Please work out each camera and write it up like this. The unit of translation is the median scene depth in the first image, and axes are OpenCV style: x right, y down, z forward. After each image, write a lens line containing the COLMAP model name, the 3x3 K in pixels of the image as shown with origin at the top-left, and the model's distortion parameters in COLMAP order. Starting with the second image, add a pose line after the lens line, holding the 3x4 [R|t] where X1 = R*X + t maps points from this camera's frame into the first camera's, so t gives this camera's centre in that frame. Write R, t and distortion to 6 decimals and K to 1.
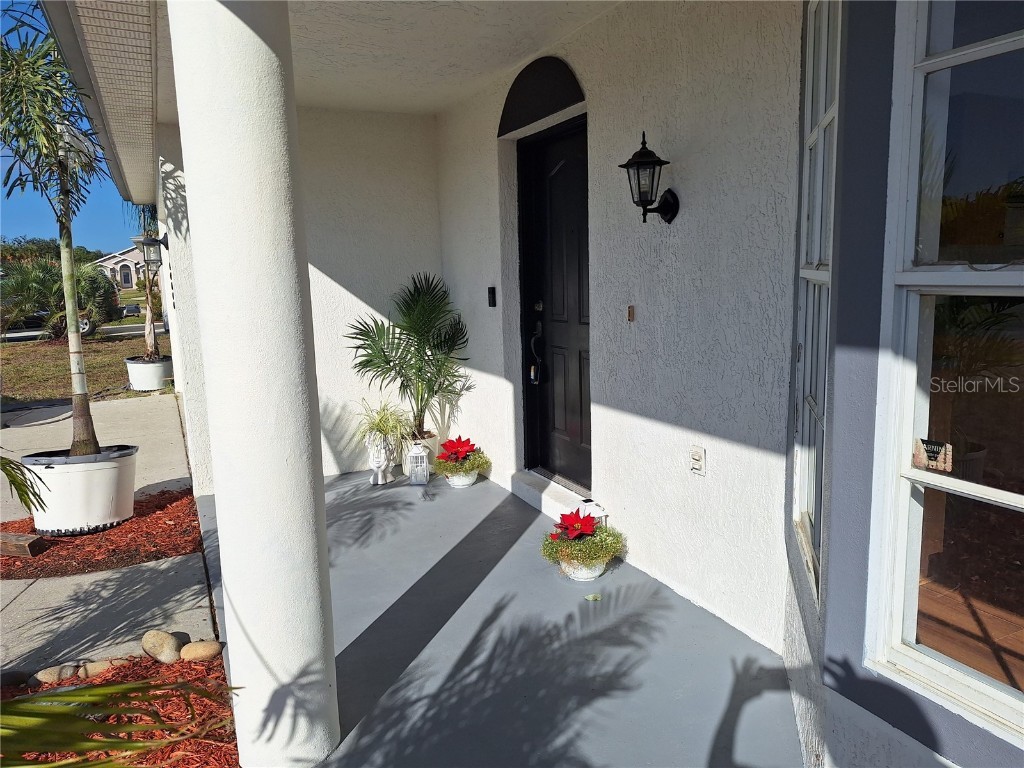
lens RADIAL K [[705.2, 0, 511.0], [0, 705.2, 380.9], [0, 0, 1]] dist [0.087967, -0.104740]
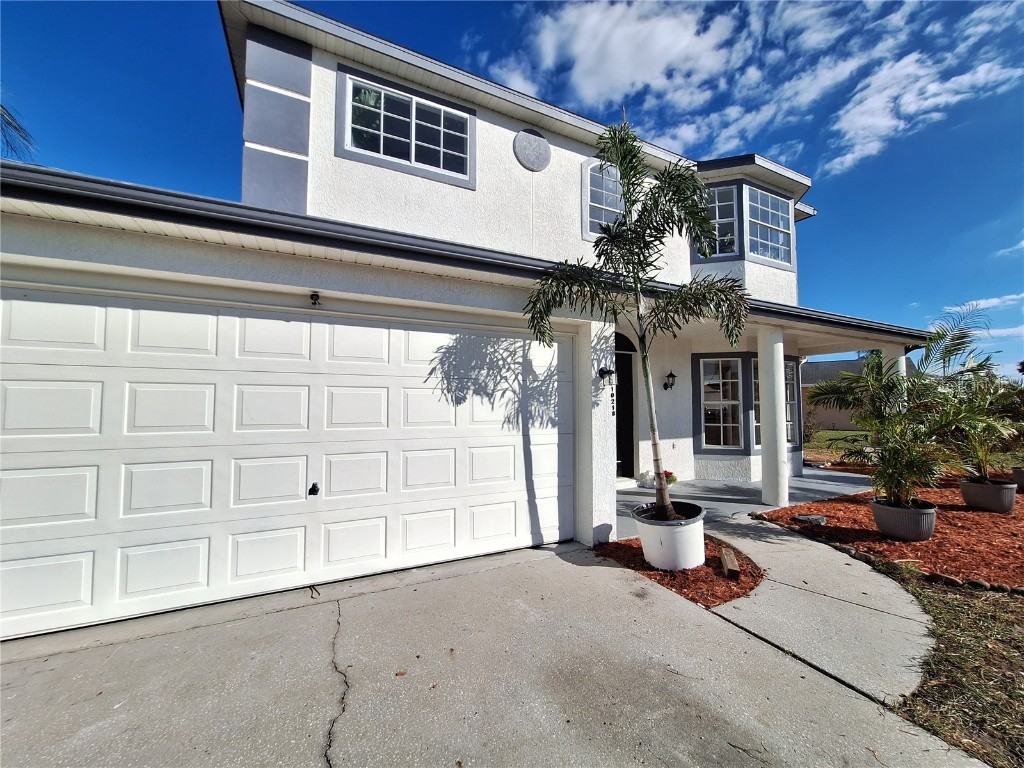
lens RADIAL K [[411.9, 0, 524.1], [0, 411.9, 383.4], [0, 0, 1]] dist [-0.001544, 0.000139]
pose [[-0.025198, 0.069025, 0.997297, -1.807775], [0.149919, 0.986592, -0.064497, -0.191489], [-0.988377, 0.147889, -0.035208, 1.580974]]
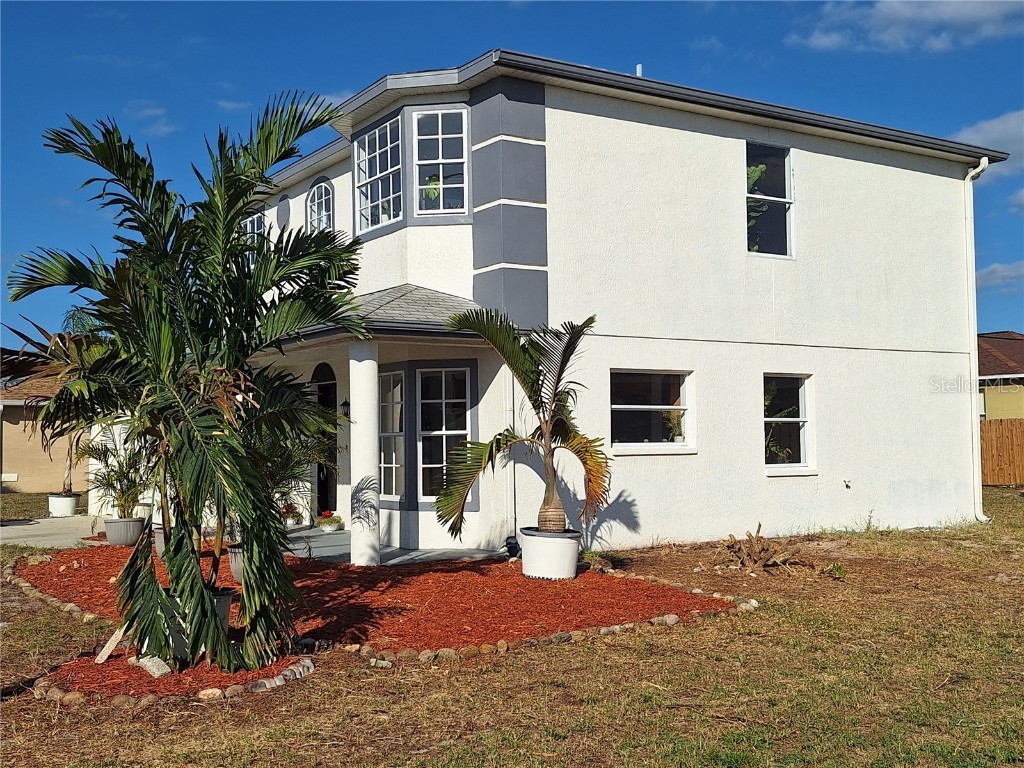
lens RADIAL K [[1115.5, 0, 540.9], [0, 1115.5, 388.5], [0, 0, 1]] dist [0.099216, -0.009321]
pose [[0.990482, 0.002022, 0.137631, 0.308661], [0.024269, 0.981662, -0.189080, 0.575214], [-0.135489, 0.190621, 0.972269, -3.795957]]
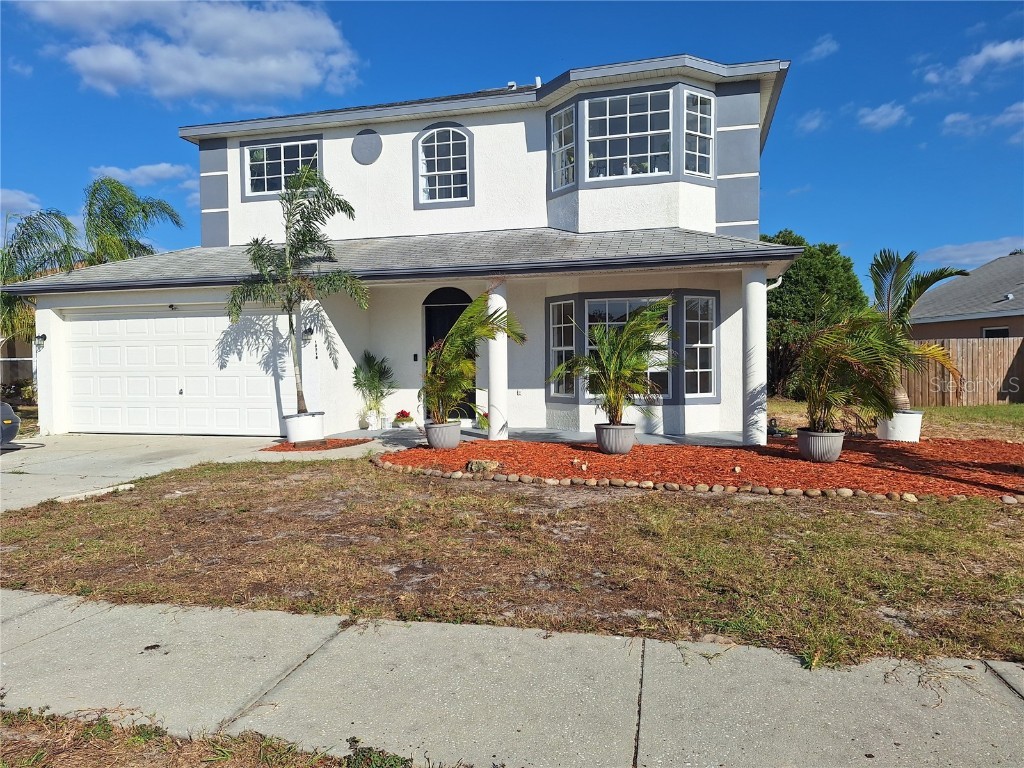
lens RADIAL K [[705.2, 0, 511.0], [0, 705.2, 380.9], [0, 0, 1]] dist [0.087967, -0.104740]
pose [[0.656888, -0.010940, 0.753909, -2.450319], [0.111694, 0.990275, -0.082949, 0.321462], [-0.745669, 0.138696, 0.651722, -1.432150]]
